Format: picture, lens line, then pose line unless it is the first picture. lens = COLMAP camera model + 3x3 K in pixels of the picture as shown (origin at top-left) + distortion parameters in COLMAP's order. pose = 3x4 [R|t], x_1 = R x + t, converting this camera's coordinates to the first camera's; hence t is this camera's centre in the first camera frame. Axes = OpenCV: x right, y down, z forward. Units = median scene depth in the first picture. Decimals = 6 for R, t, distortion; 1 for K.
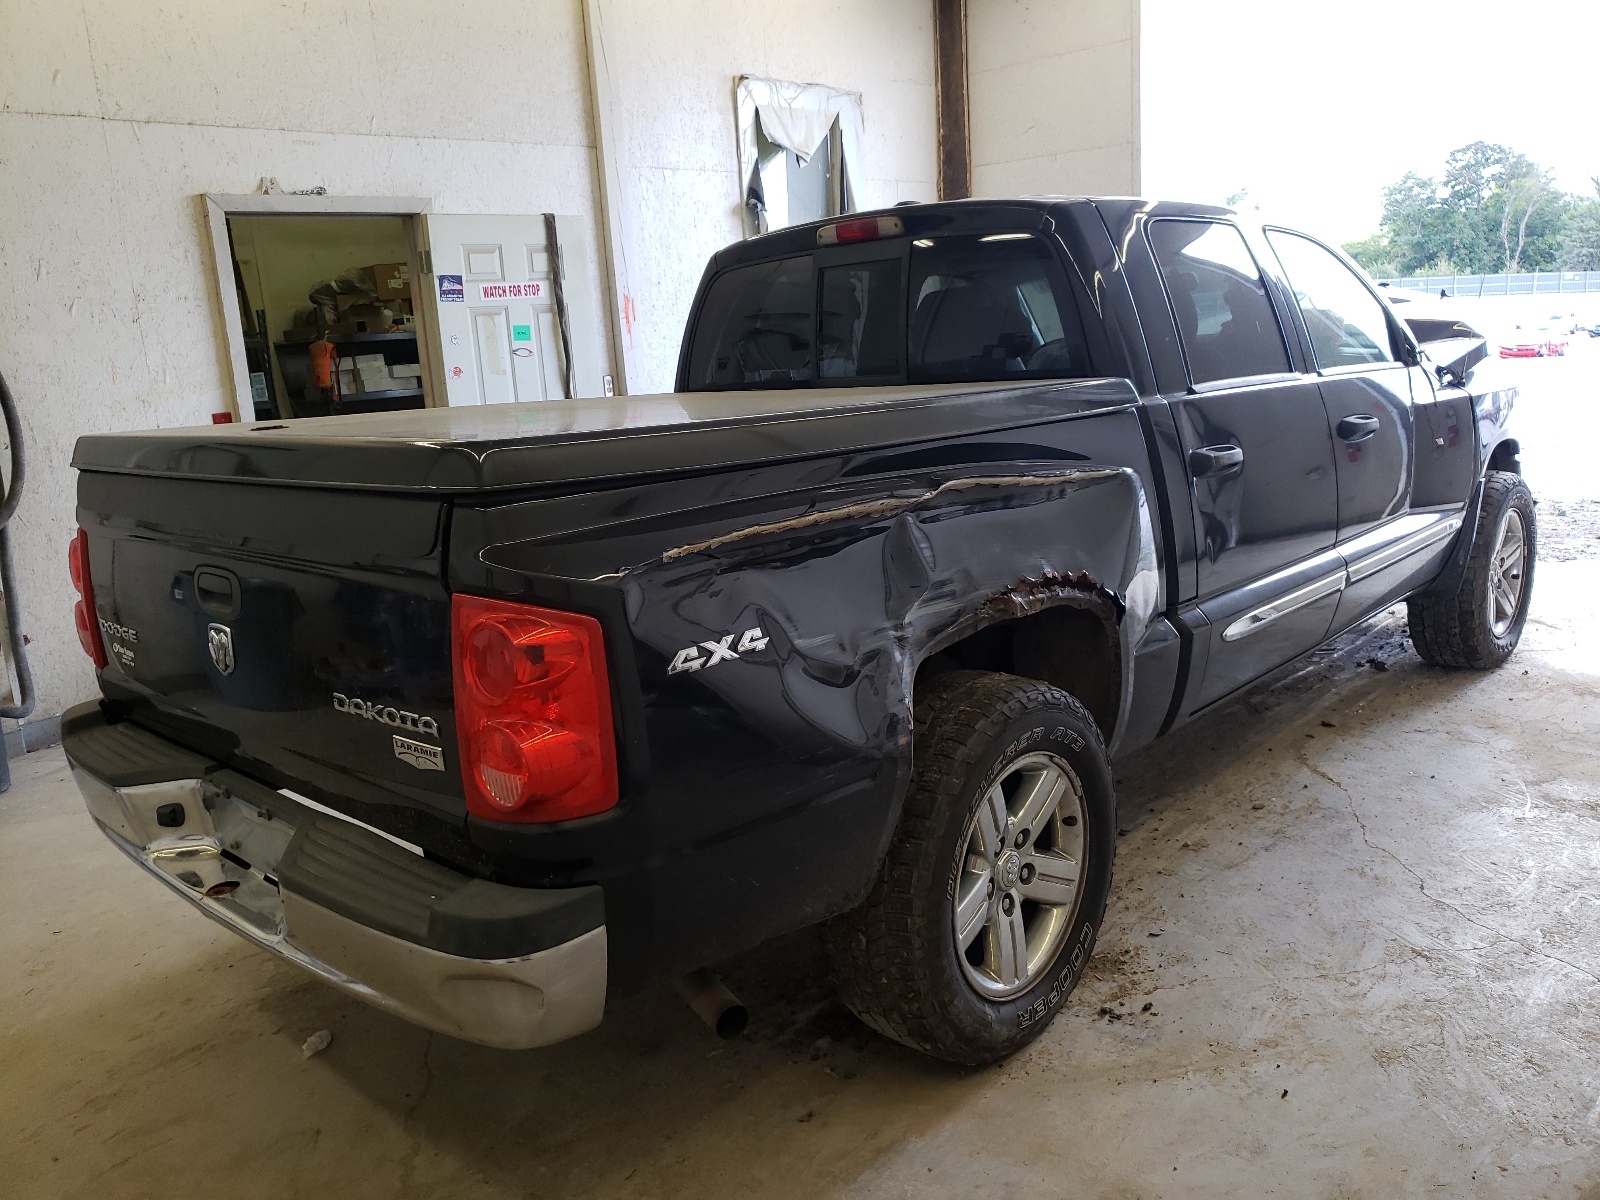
lens RADIAL K [[1265.6, 0, 788.9], [0, 1265.6, 600.2], [0, 0, 1]] dist [-0.002959, 0.002613]
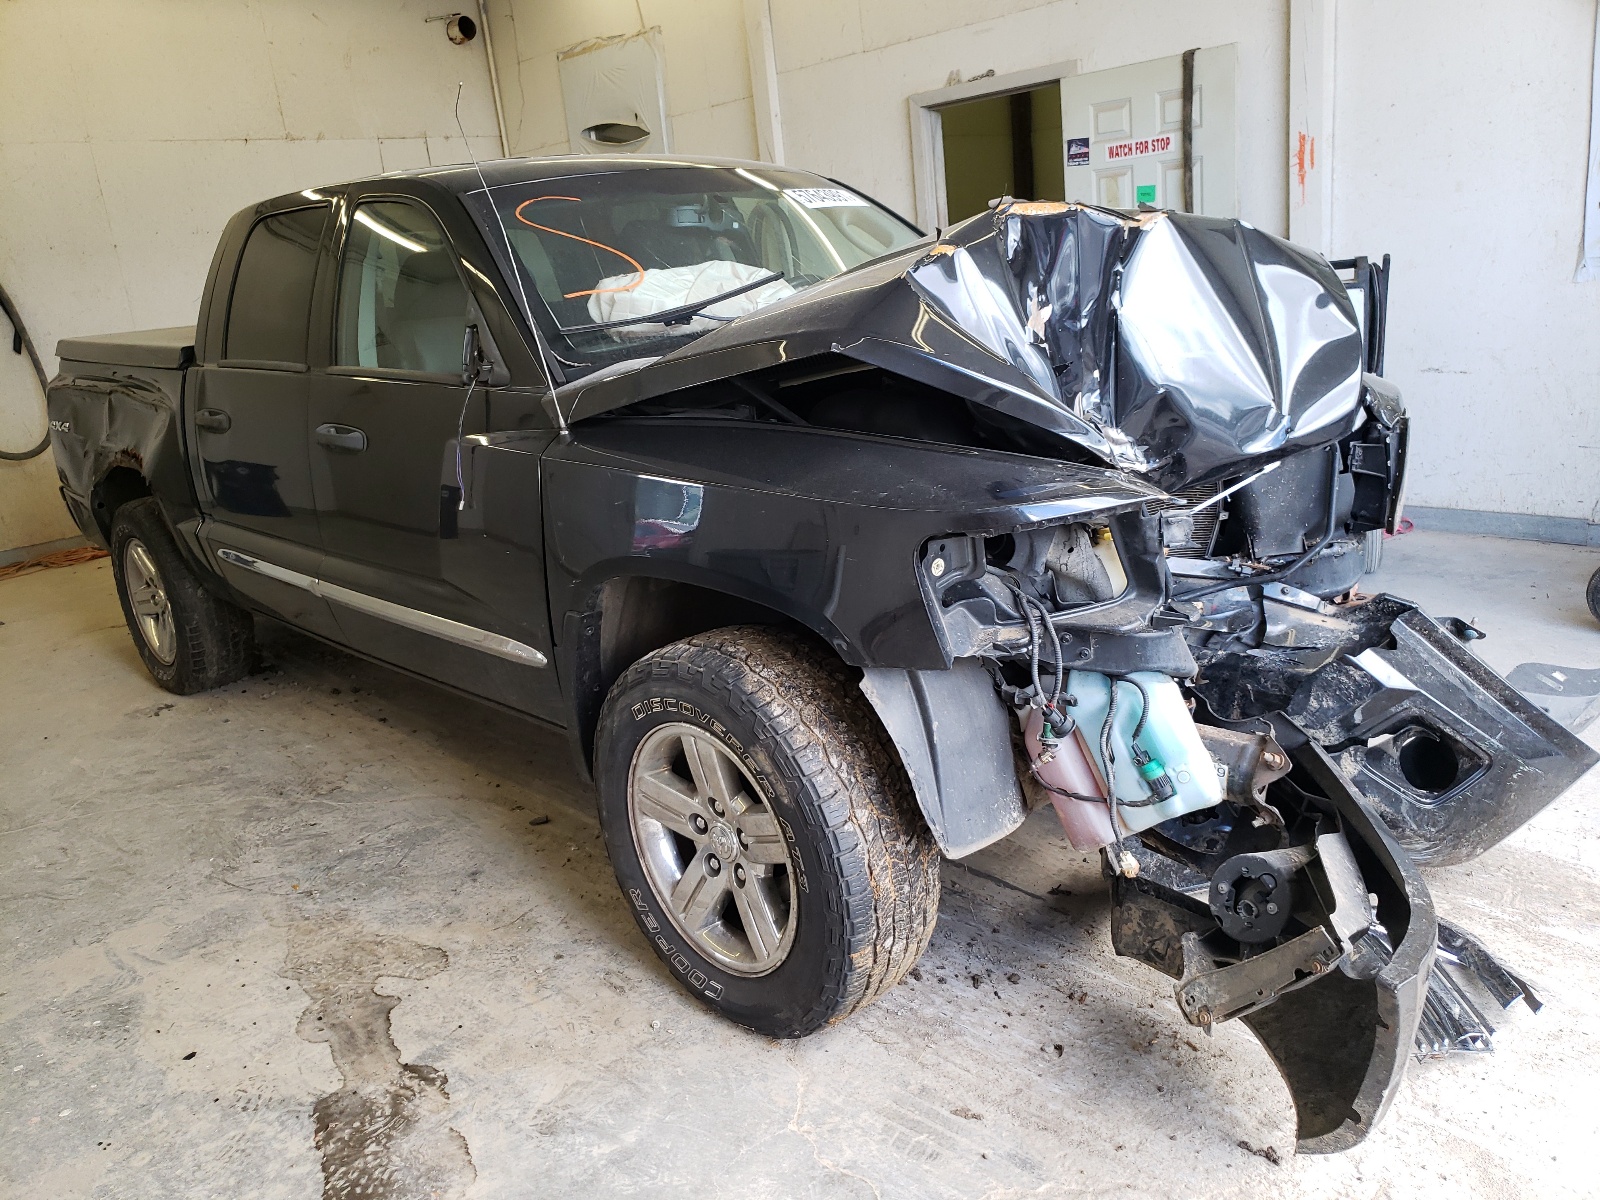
lens RADIAL K [[1265.6, 0, 788.9], [0, 1265.6, 600.2], [0, 0, 1]] dist [-0.002959, 0.002613]
pose [[-0.052065, 0.357214, -0.932570, 0.793332], [-0.087474, 0.928616, 0.360583, -0.252307], [0.994805, 0.100349, -0.017102, 0.805605]]
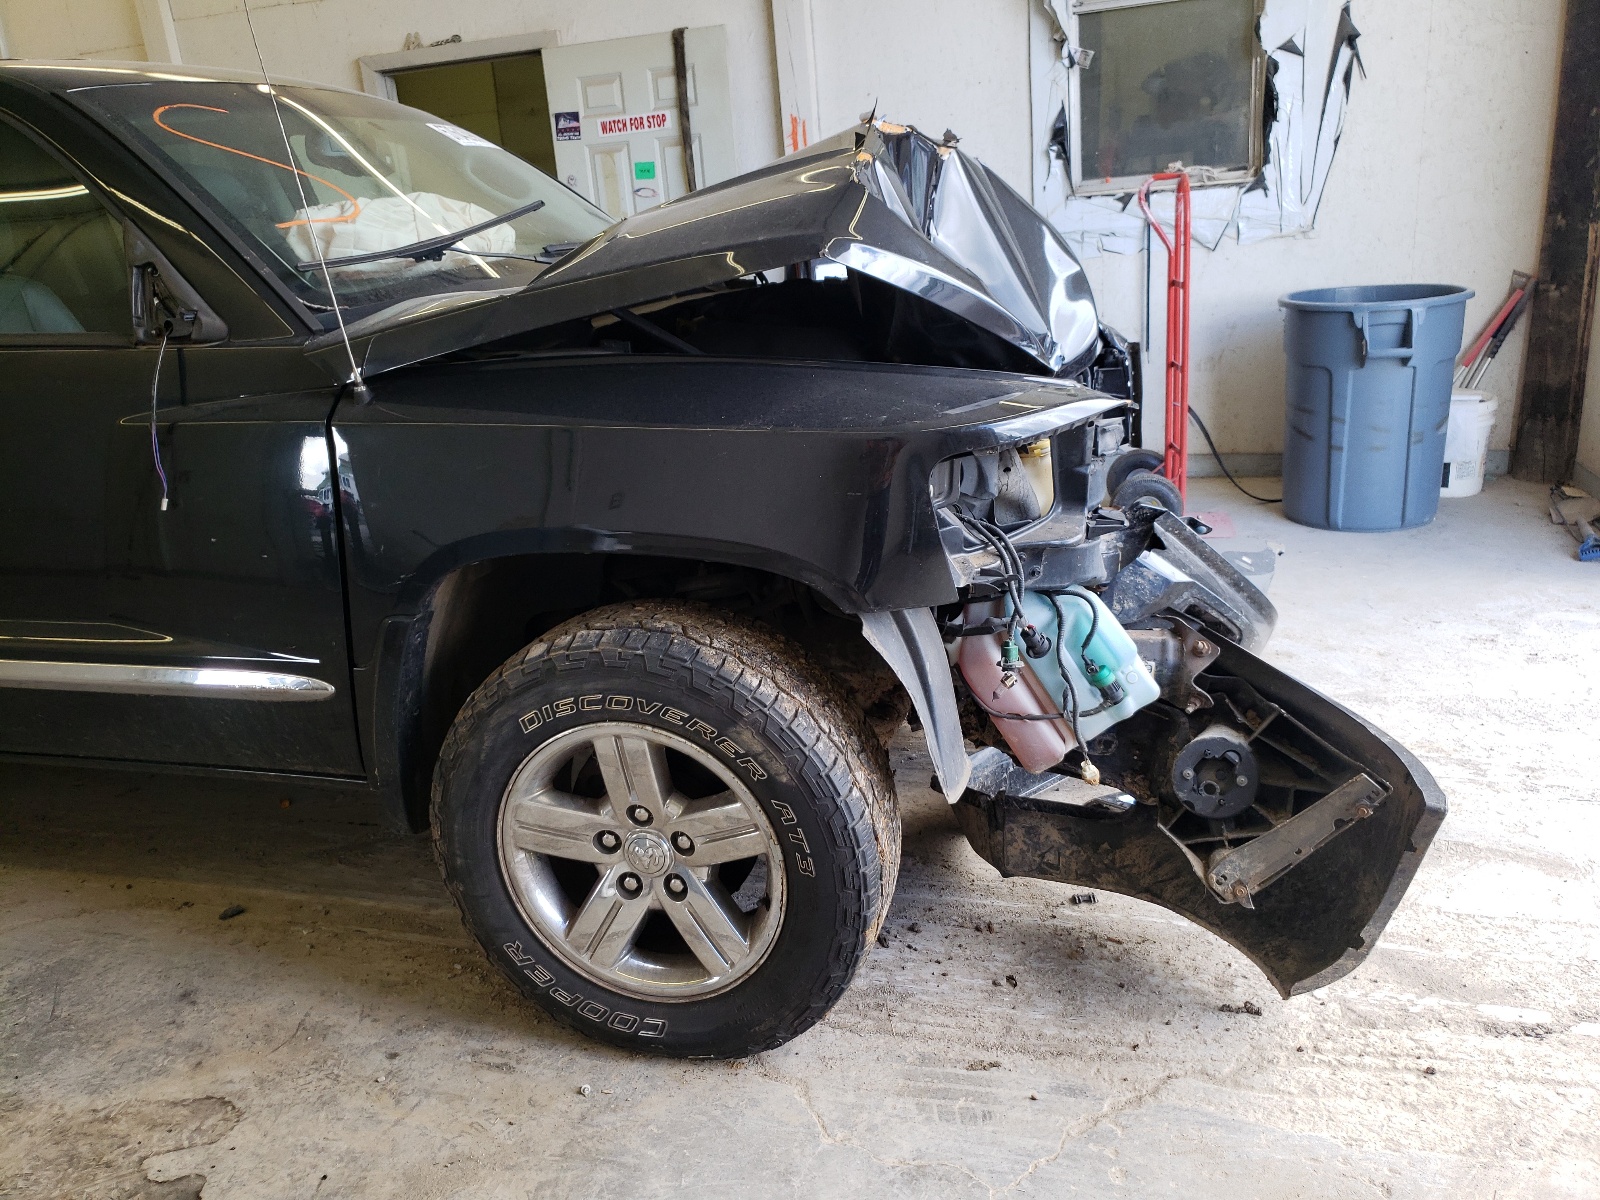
lens RADIAL K [[1251.2, 0, 795.7], [0, 1251.2, 618.9], [0, 0, 1]] dist [0.031397, -0.096465]
pose [[0.459951, 0.333794, -0.822817, 0.725640], [-0.129247, 0.941952, 0.309875, -0.206099], [0.878488, -0.036181, 0.476393, 0.663199]]
